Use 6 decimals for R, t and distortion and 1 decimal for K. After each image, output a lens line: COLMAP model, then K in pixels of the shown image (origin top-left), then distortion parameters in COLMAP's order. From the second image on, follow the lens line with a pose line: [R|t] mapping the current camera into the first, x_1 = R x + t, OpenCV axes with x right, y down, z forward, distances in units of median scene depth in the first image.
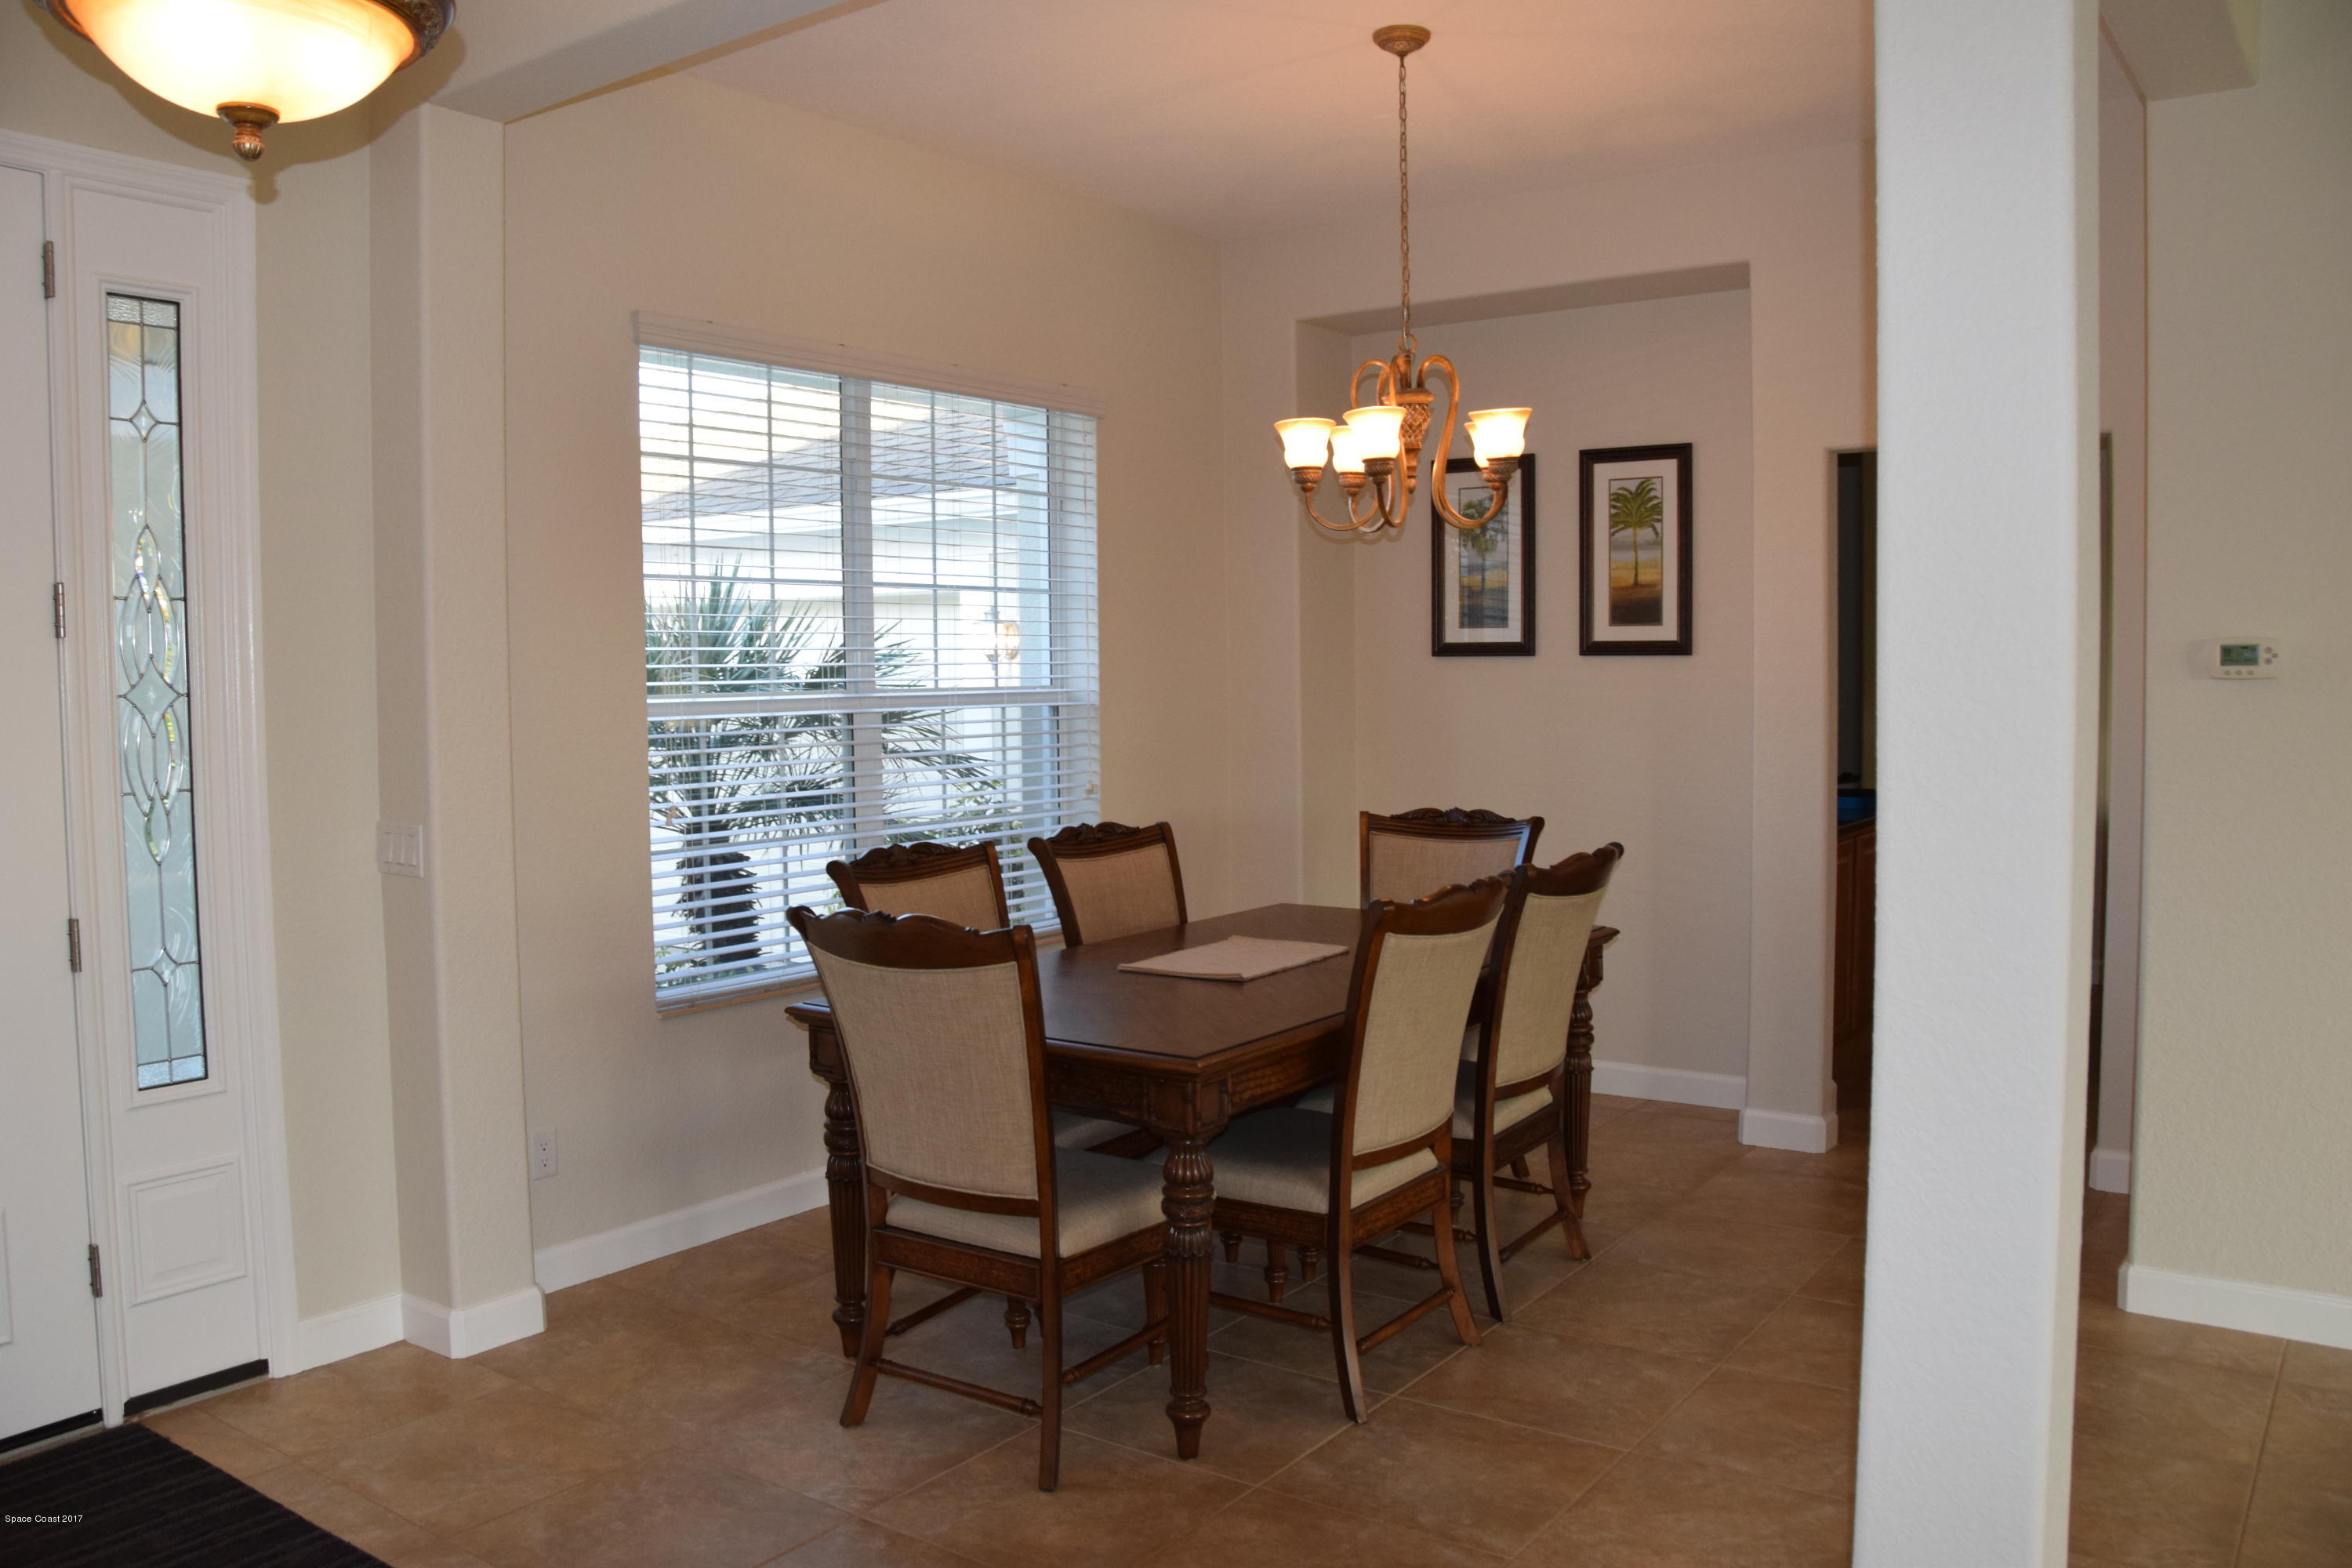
lens RADIAL K [[1838.6, 0, 1153.5], [0, 1838.6, 783.8], [0, 0, 1]] dist [-0.147961, 0.106699]
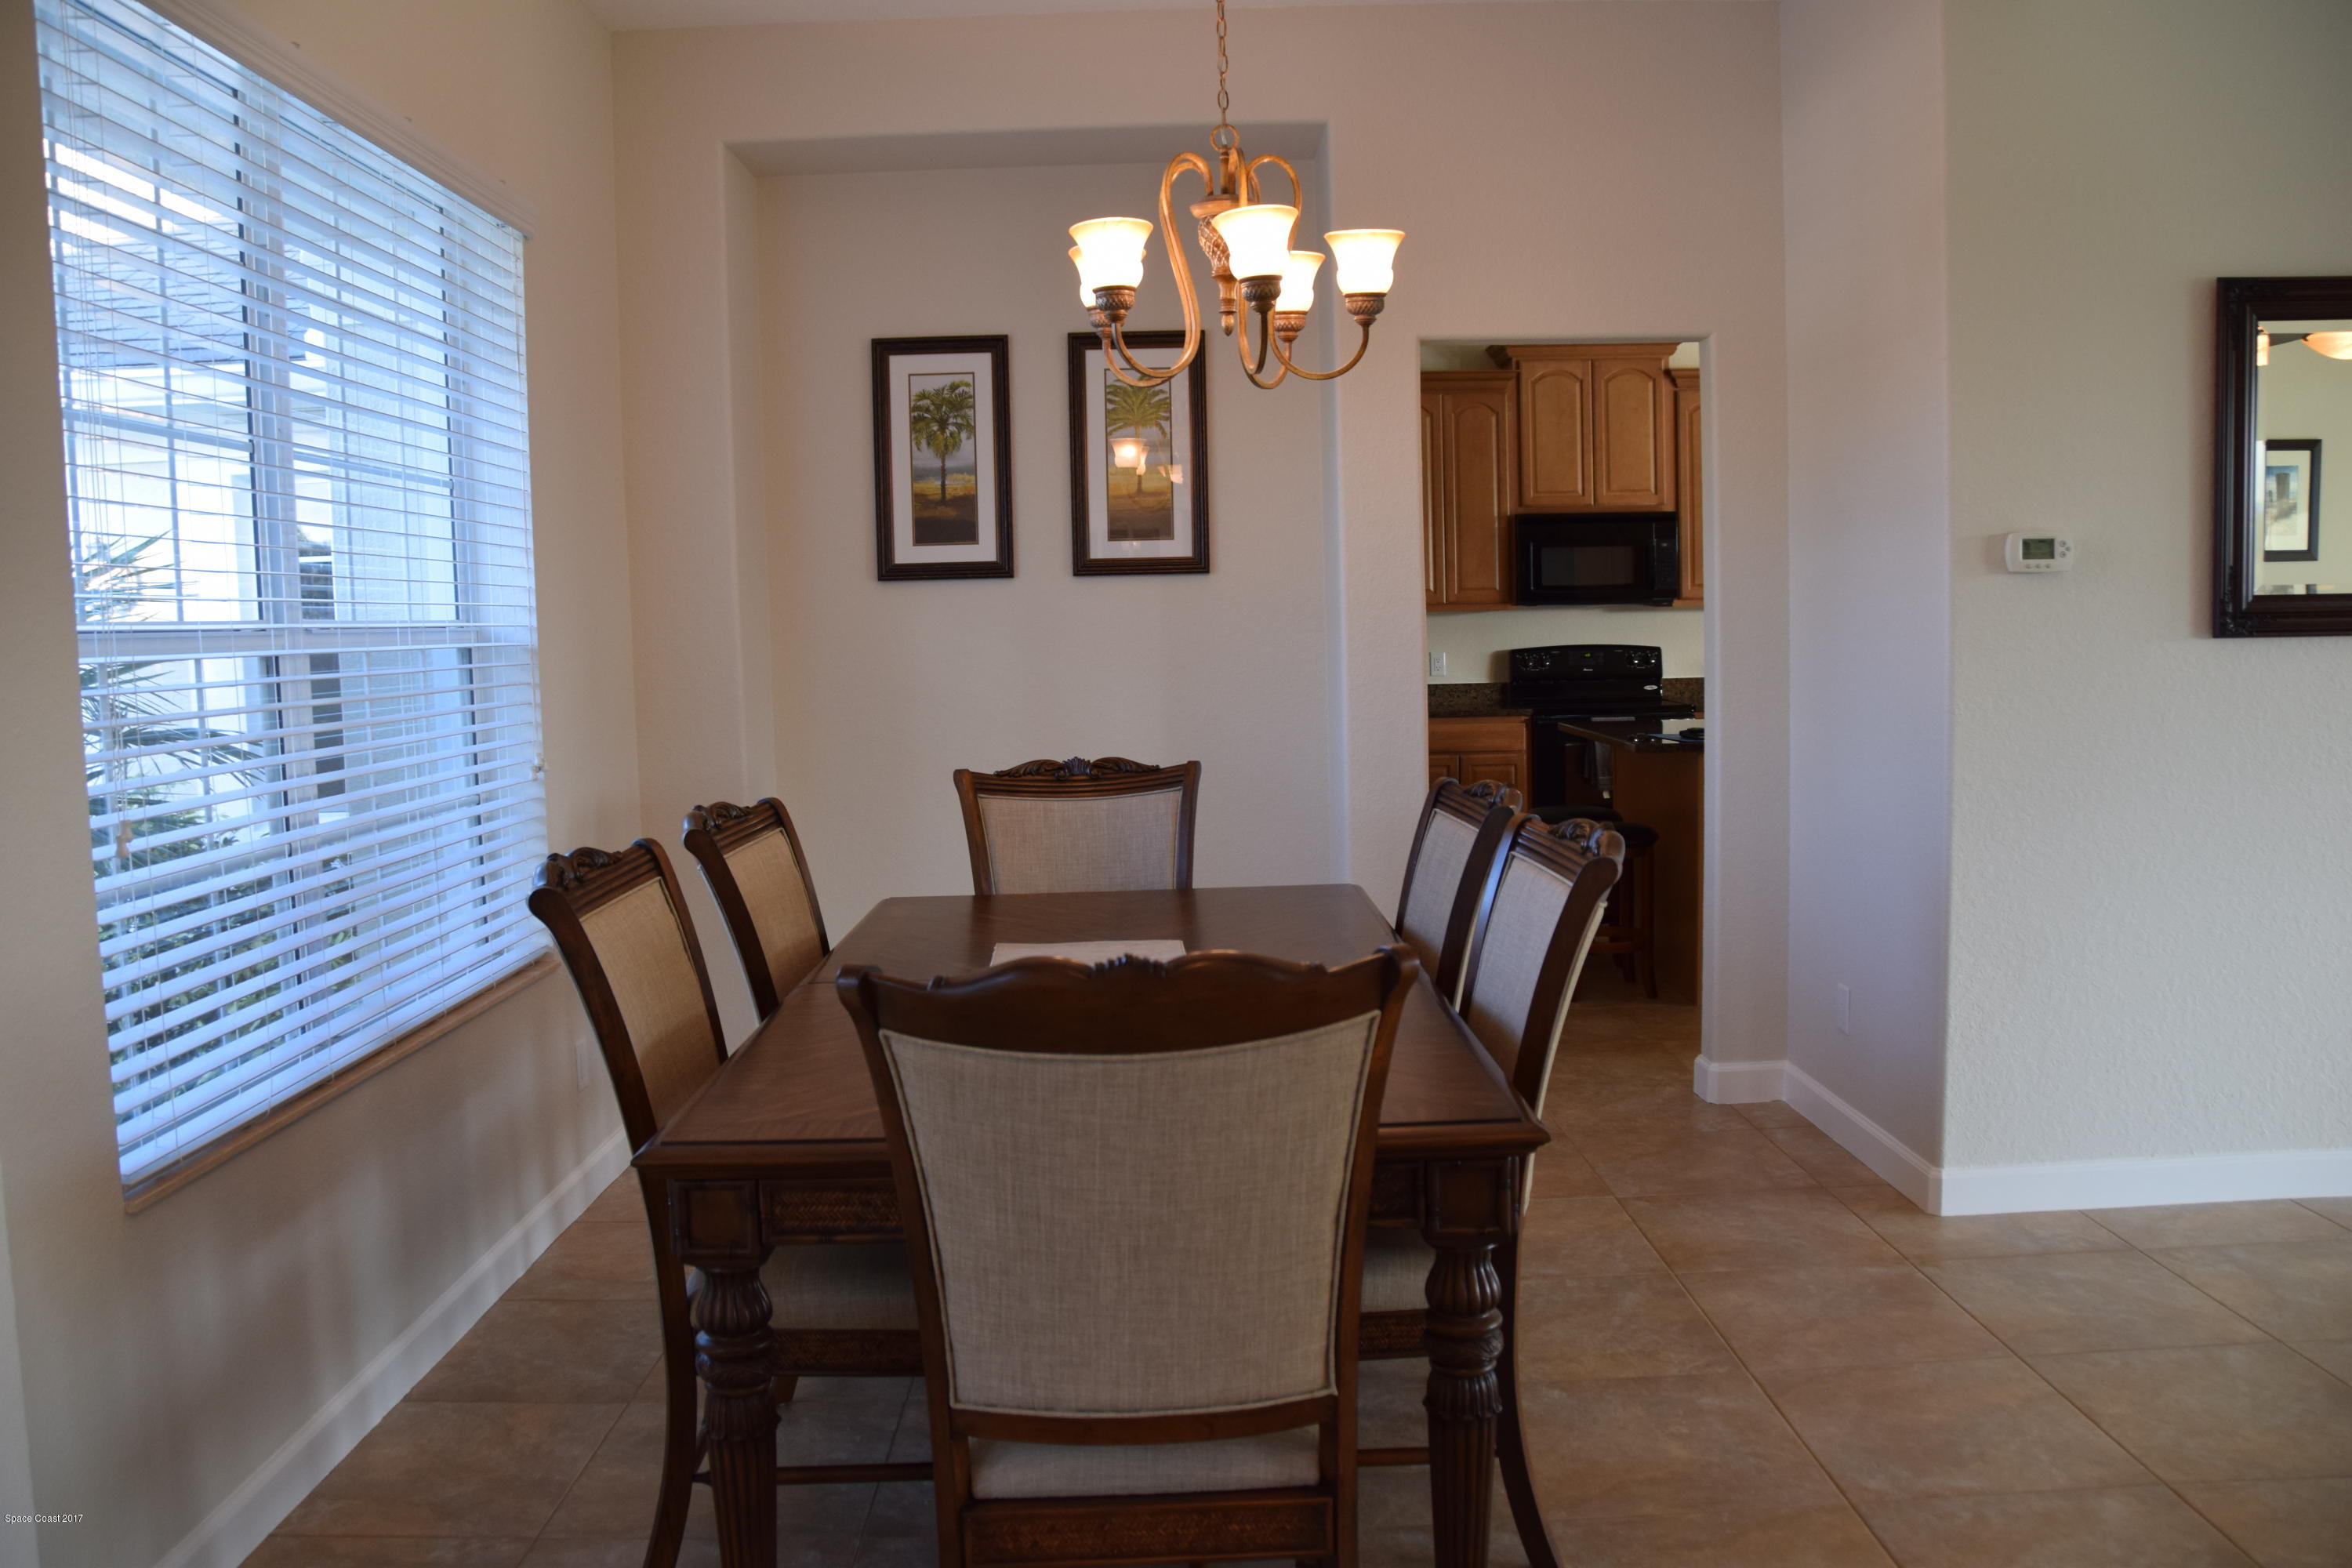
lens RADIAL K [[1838.6, 0, 1153.5], [0, 1838.6, 783.8], [0, 0, 1]] dist [-0.147961, 0.106699]
pose [[0.802756, -0.062876, 0.592984, -0.254075], [0.054812, 0.997996, 0.031620, 0.000828], [-0.593784, 0.007120, 0.804593, 0.302652]]
